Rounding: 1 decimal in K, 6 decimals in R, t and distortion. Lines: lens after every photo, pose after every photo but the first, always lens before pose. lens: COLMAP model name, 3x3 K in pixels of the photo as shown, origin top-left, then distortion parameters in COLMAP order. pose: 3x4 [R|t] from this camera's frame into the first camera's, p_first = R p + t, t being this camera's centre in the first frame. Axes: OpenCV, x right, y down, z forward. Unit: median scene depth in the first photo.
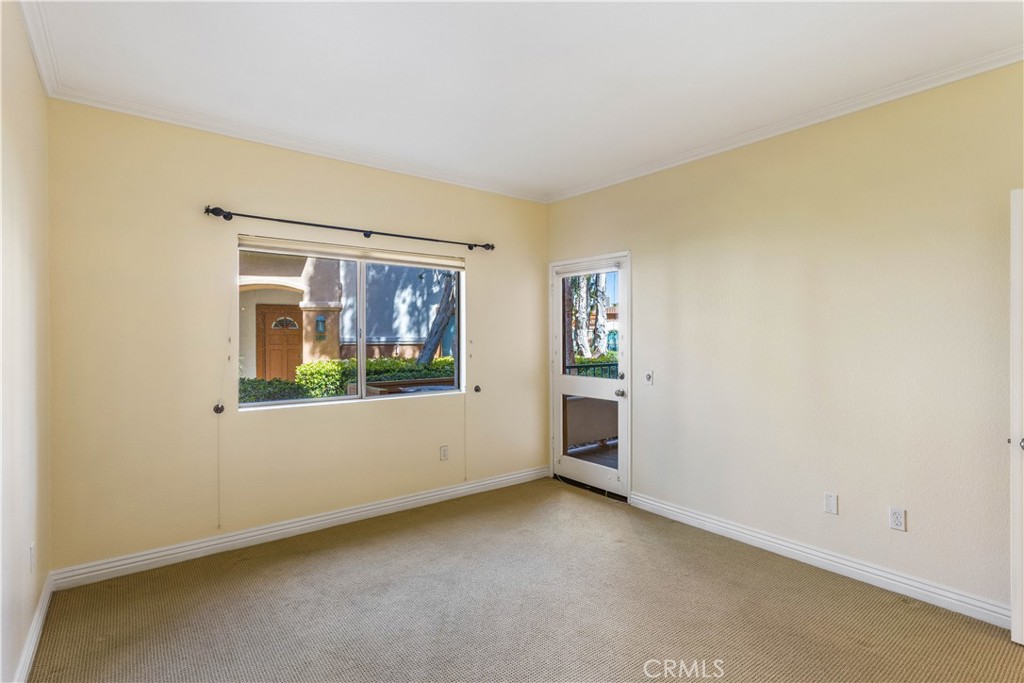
lens RADIAL K [[518.6, 0, 512.0], [0, 518.6, 341.5], [0, 0, 1]] dist [-0.001498, 0.000306]
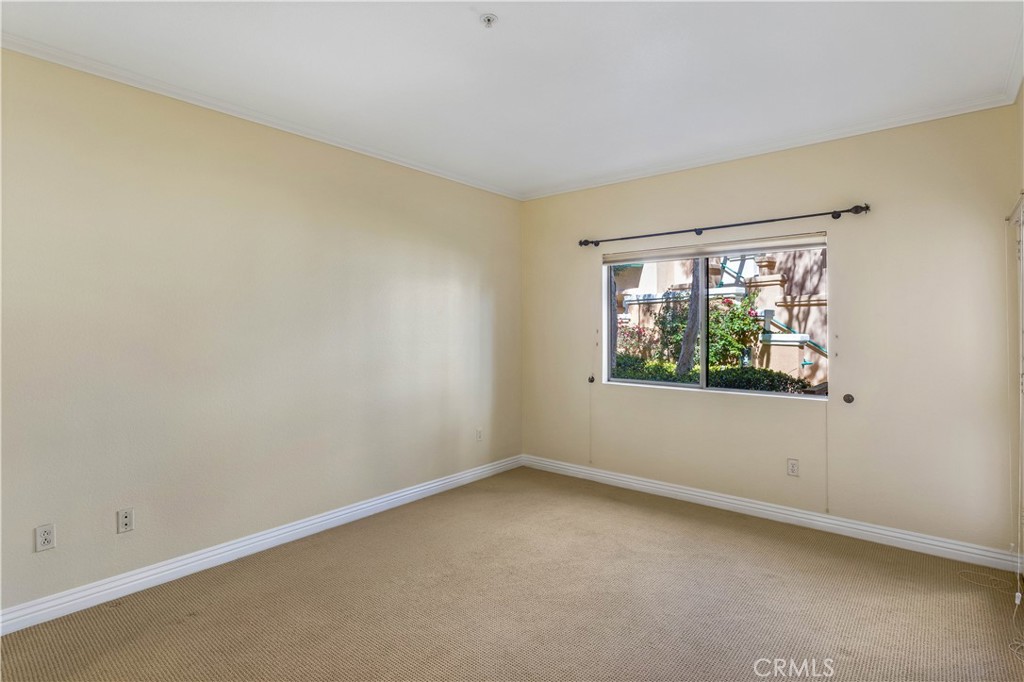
lens RADIAL K [[518.6, 0, 512.0], [0, 518.6, 341.0], [0, 0, 1]] dist [-0.001498, 0.000306]
pose [[0.194446, 0.023480, -0.980632, 0.675408], [-0.017606, 0.999636, 0.020444, -0.001385], [0.980755, 0.013289, 0.194788, 0.428413]]
